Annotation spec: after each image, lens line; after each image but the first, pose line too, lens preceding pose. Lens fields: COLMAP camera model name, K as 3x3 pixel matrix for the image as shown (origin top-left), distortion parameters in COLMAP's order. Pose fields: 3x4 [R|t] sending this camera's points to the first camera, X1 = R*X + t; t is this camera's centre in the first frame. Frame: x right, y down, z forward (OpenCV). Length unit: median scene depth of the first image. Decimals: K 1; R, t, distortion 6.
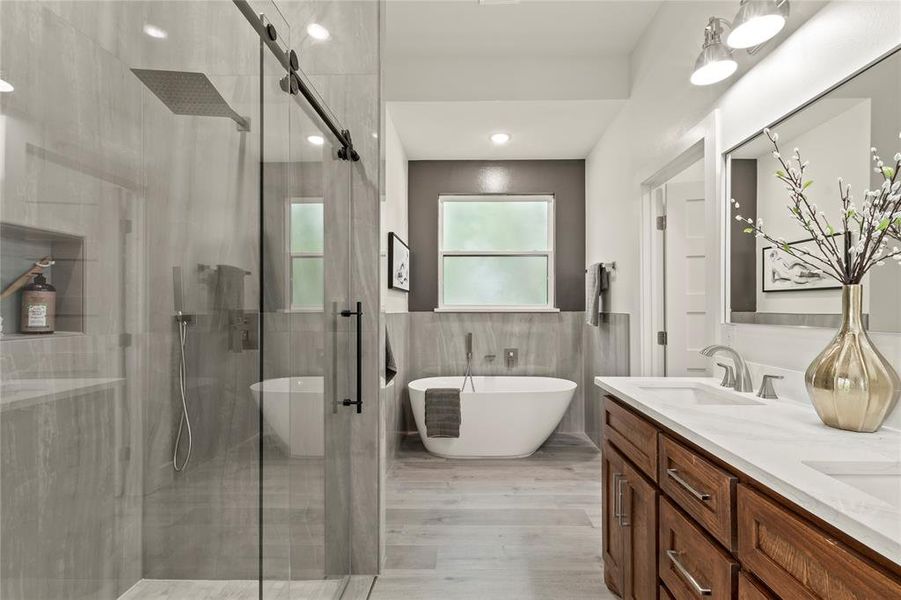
lens RADIAL K [[404.0, 0, 449.0], [0, 404.0, 305.0], [0, 0, 1]] dist [-0.000242, -0.000302]
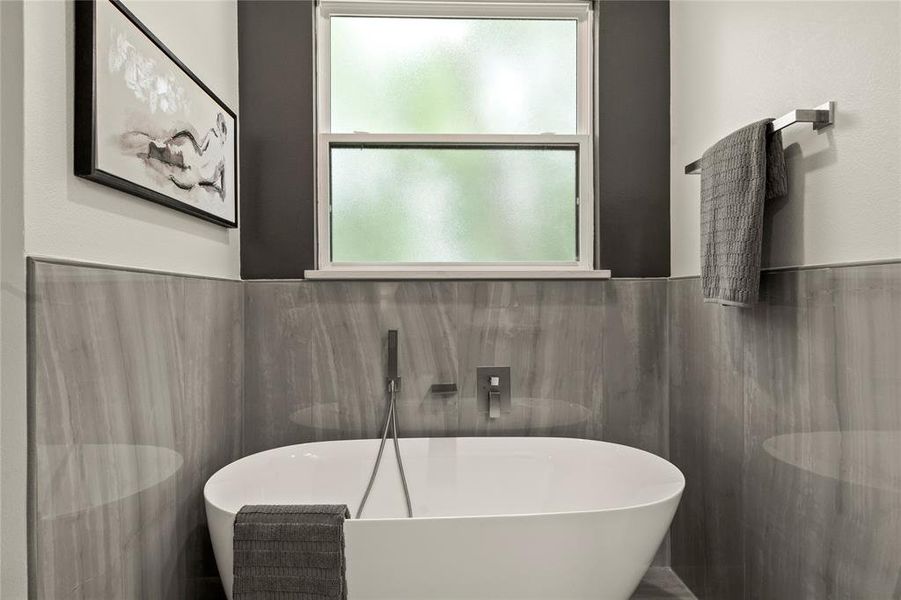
lens RADIAL K [[521.6, 0, 446.5], [0, 521.6, 297.1], [0, 0, 1]] dist [0.002487, -0.000578]
pose [[0.995427, -0.001616, 0.095507, 0.070616], [0.000926, 0.999973, 0.007265, 0.041621], [-0.095516, -0.007143, 0.995402, 0.613671]]
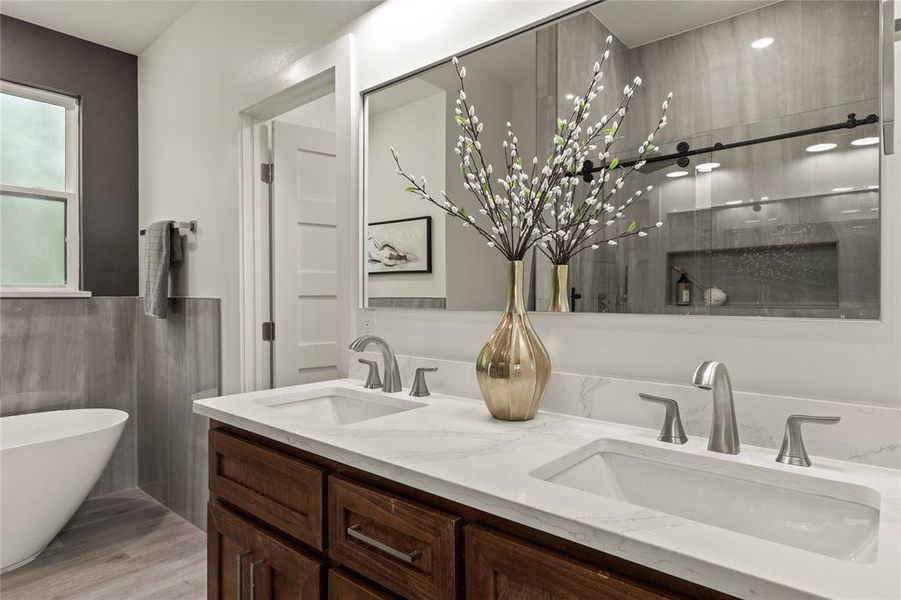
lens RADIAL K [[521.6, 0, 446.5], [0, 521.6, 297.1], [0, 0, 1]] dist [0.002487, -0.000578]
pose [[0.618671, -0.002381, 0.785647, -0.010542], [-0.007598, 0.999931, 0.009013, 0.007875], [-0.785614, -0.011545, 0.618610, 0.136637]]
